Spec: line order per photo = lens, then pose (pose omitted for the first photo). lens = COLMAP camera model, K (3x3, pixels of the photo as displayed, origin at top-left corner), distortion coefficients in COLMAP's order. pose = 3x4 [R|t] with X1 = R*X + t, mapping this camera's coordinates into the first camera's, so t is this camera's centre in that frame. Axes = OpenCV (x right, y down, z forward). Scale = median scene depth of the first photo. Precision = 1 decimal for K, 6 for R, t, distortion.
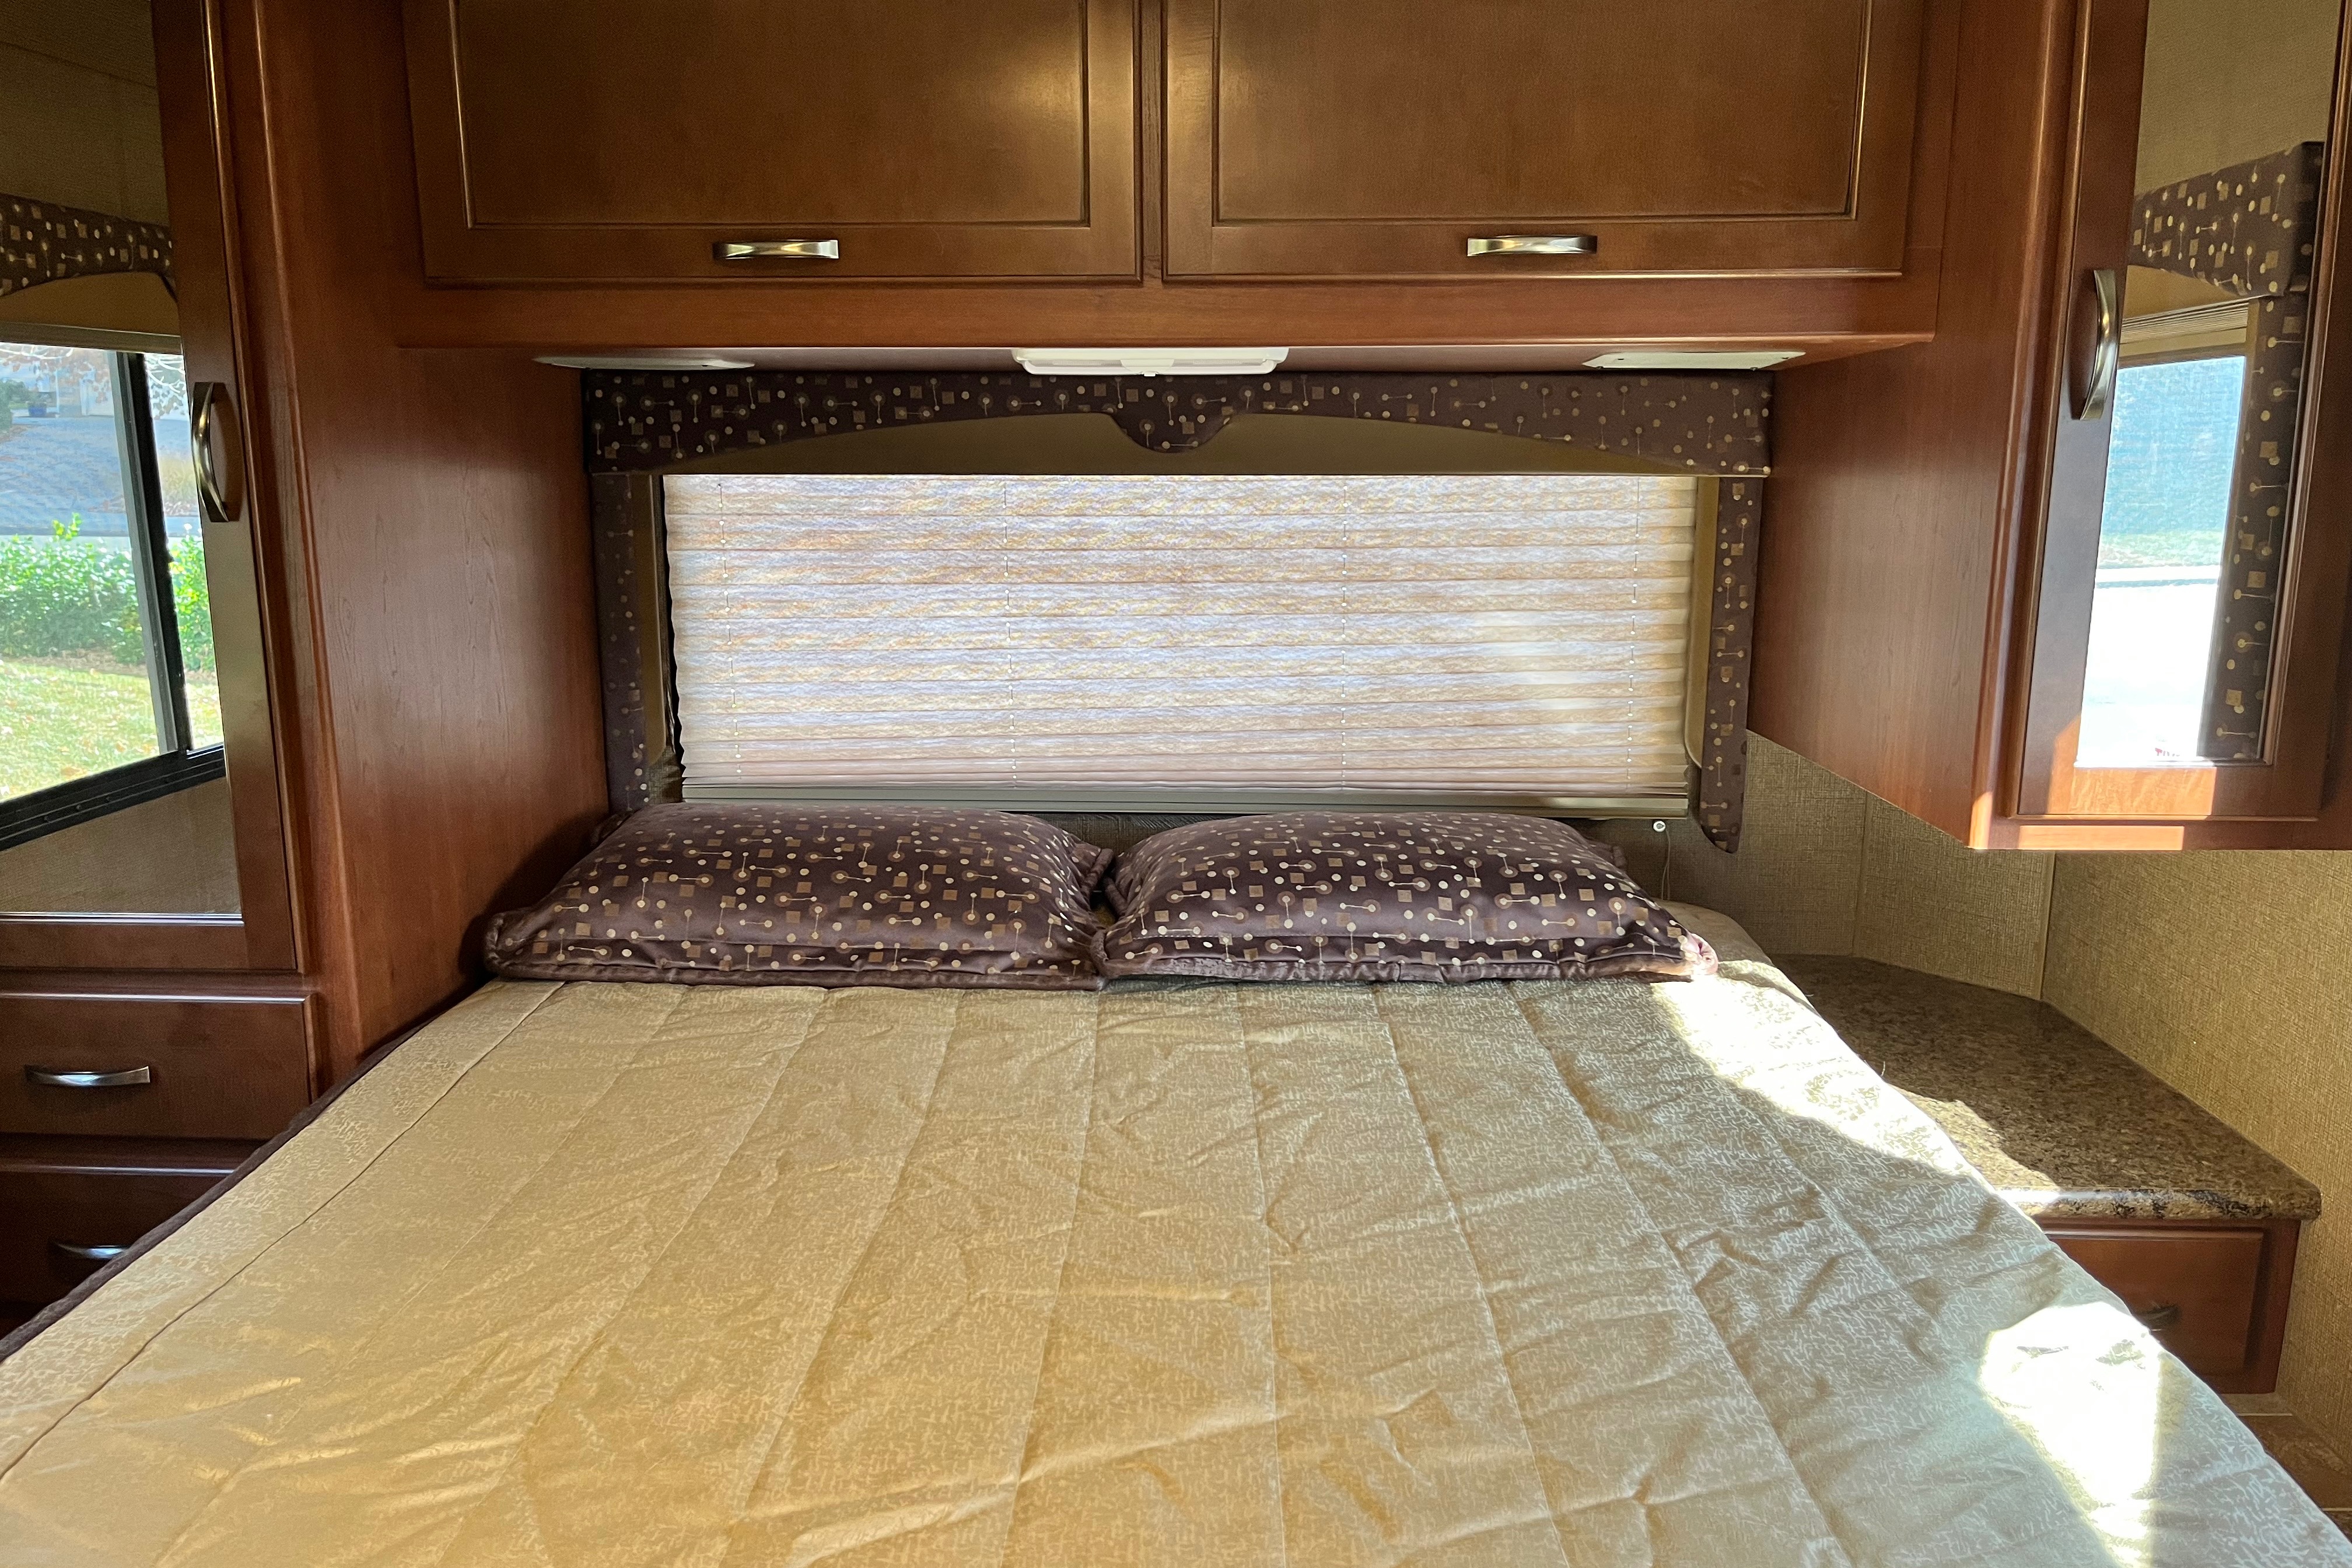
lens RADIAL K [[1793.5, 0, 1176.0], [0, 1793.5, 784.0], [0, 0, 1]] dist [0.002776, 0.000150]
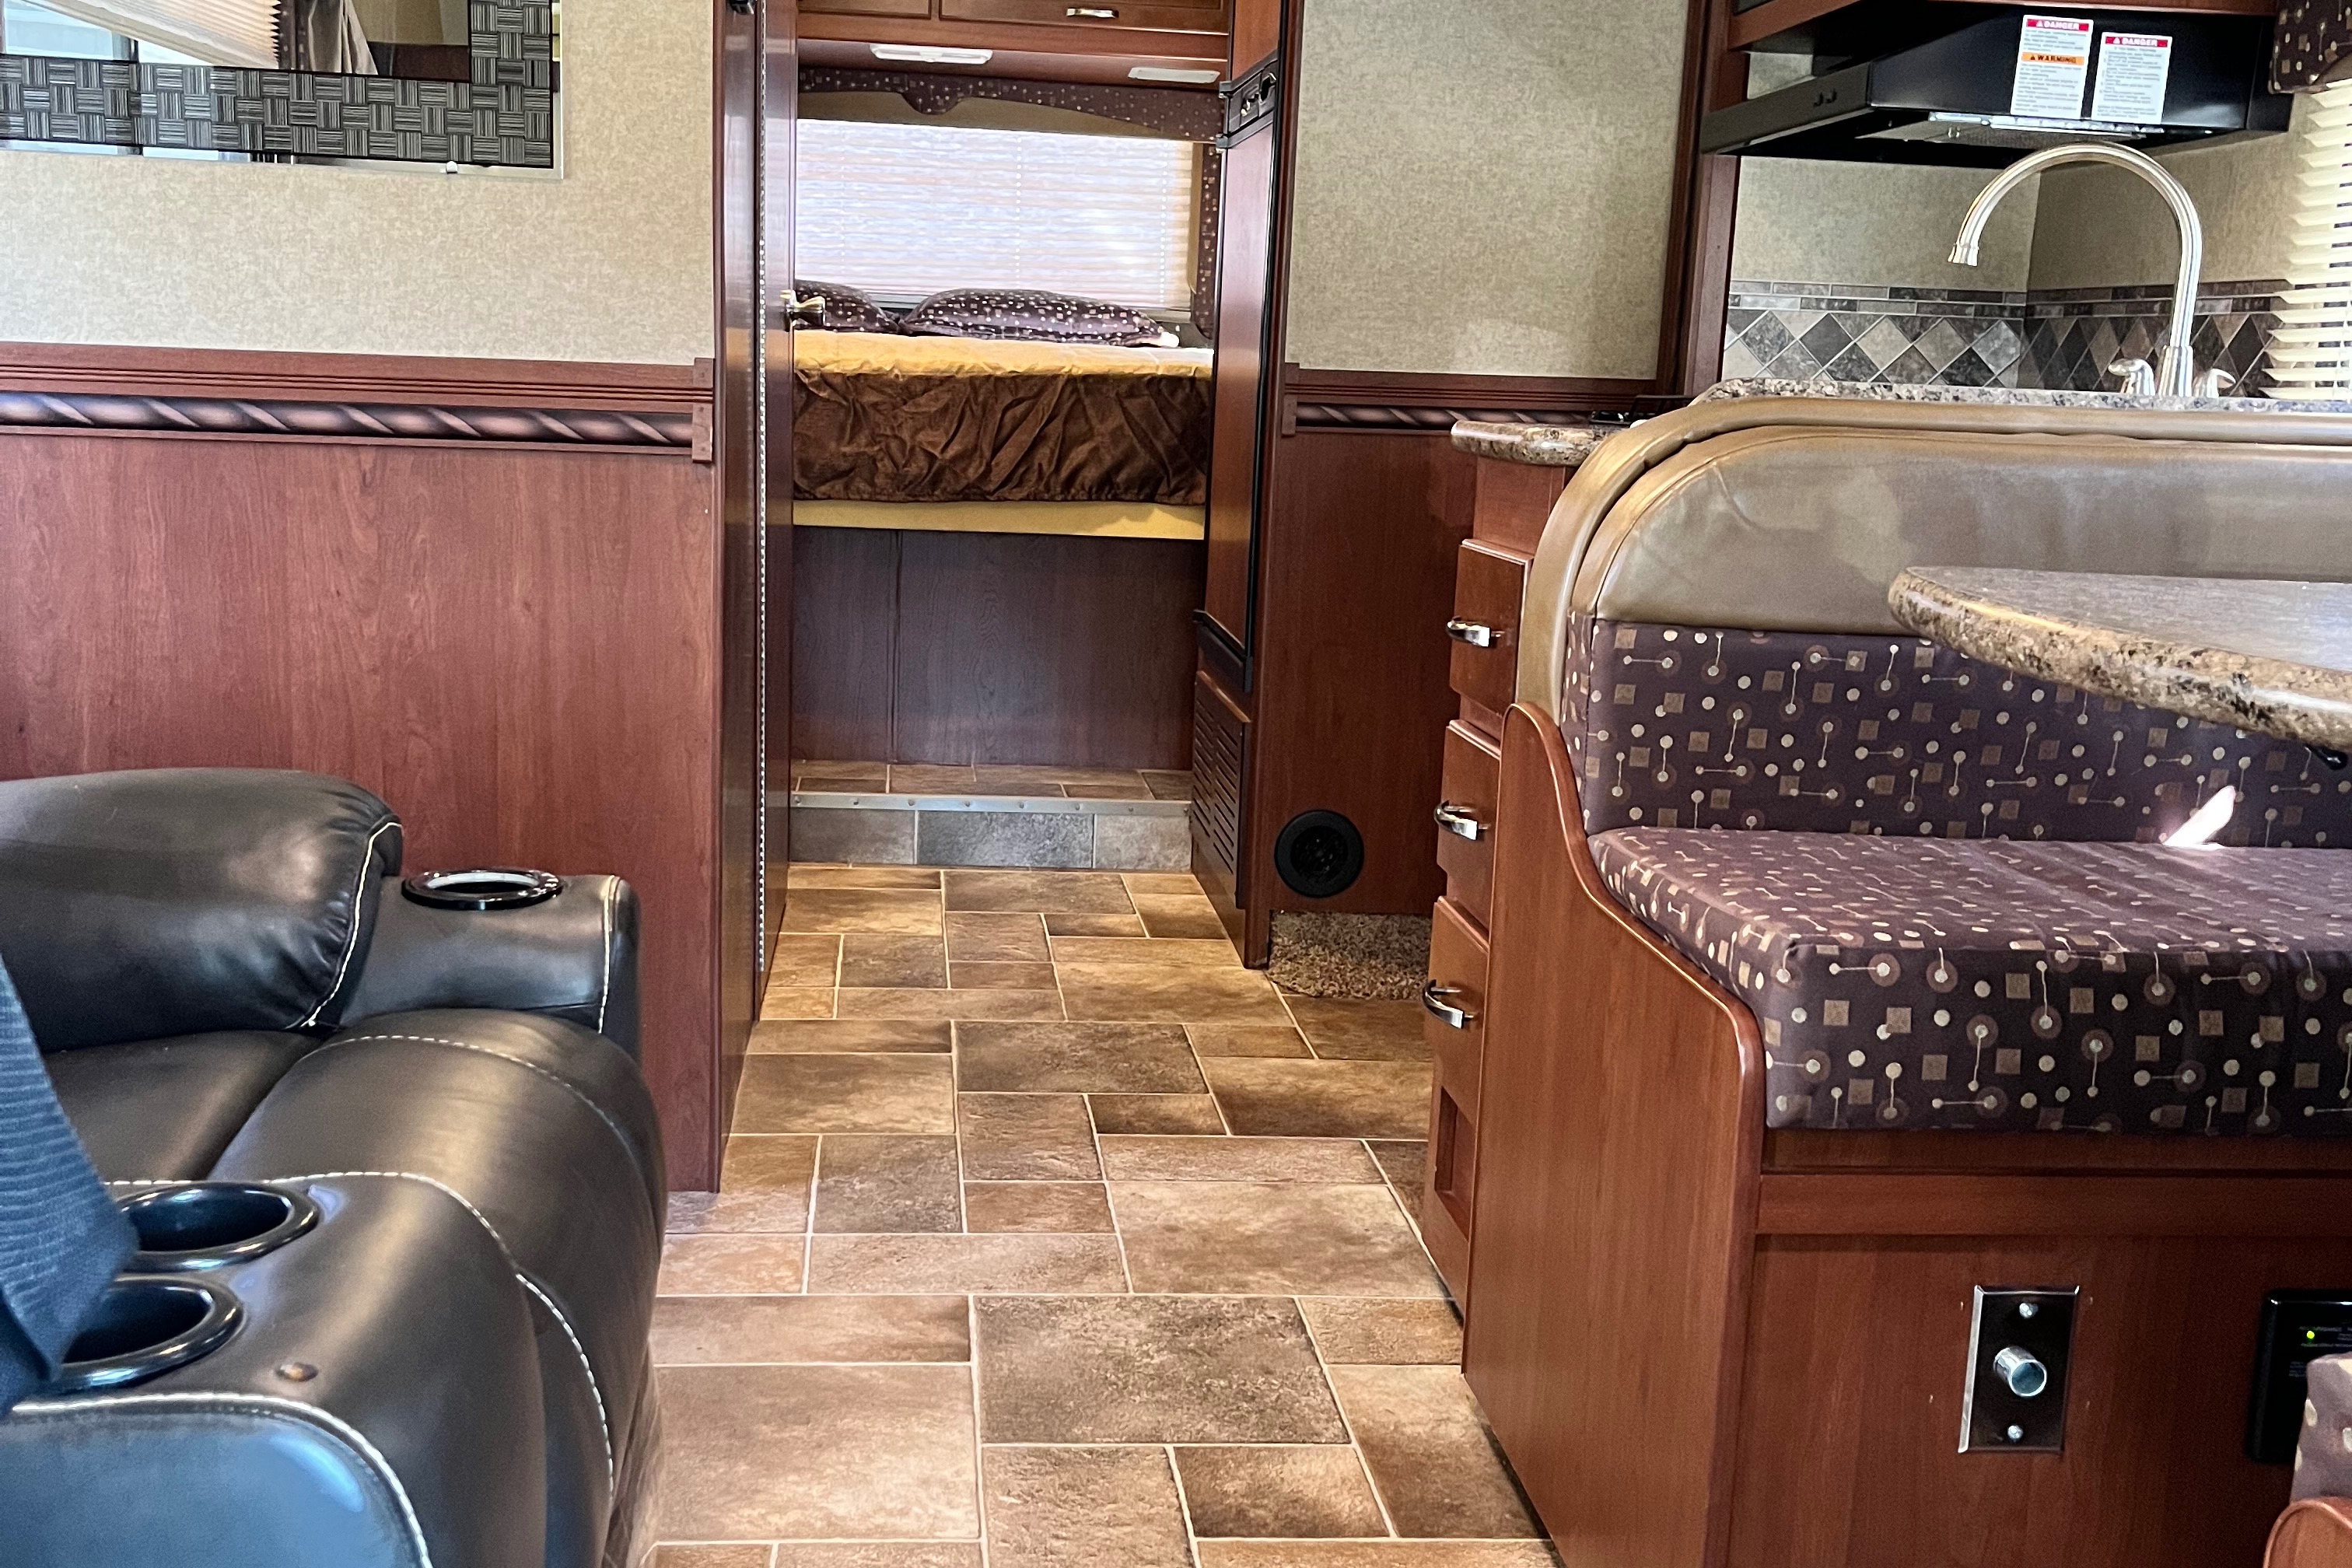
lens RADIAL K [[2155.9, 0, 1176.0], [0, 2155.9, 784.0], [0, 0, 1]] dist [0.005450, -0.000310]
pose [[0.987901, 0.011843, 0.154631, -0.097298], [-0.015380, 0.999646, 0.021694, 0.507762], [-0.154320, -0.023809, 0.987734, -1.442501]]
